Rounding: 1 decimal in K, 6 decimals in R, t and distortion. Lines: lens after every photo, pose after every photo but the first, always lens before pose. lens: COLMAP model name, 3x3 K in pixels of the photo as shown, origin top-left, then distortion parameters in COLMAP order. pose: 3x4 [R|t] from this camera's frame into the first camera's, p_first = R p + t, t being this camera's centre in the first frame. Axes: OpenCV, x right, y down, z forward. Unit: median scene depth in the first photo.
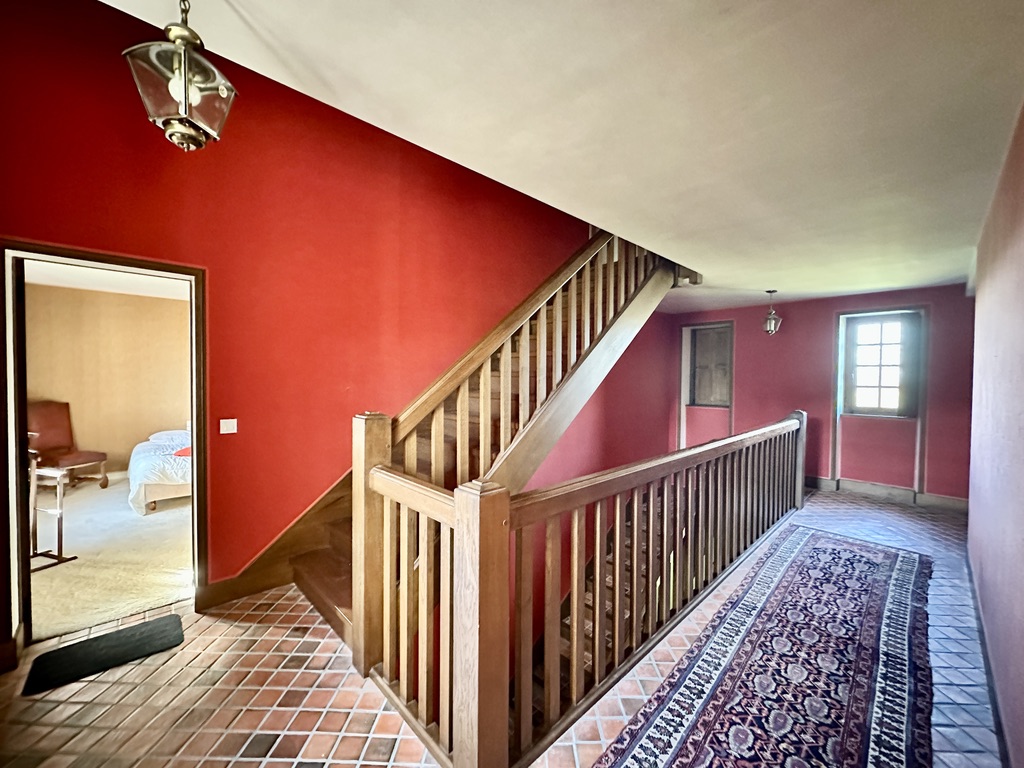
lens RADIAL K [[414.1, 0, 512.0], [0, 414.1, 384.0], [0, 0, 1]] dist [-0.002728, 0.000053]
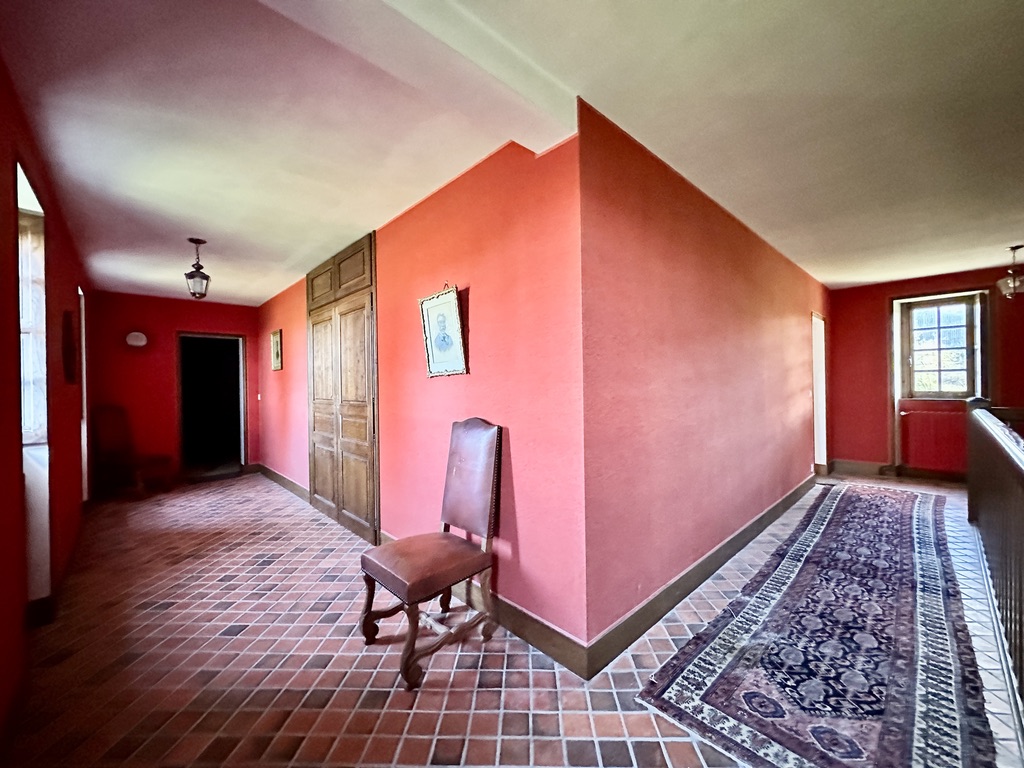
lens RADIAL K [[414.1, 0, 512.0], [0, 414.1, 384.0], [0, 0, 1]] dist [-0.002728, 0.000053]
pose [[-0.999884, 0.011373, 0.010121, 1.491508], [0.011554, 0.999771, 0.017990, 0.040698], [-0.009914, 0.018105, -0.999787, 1.918781]]
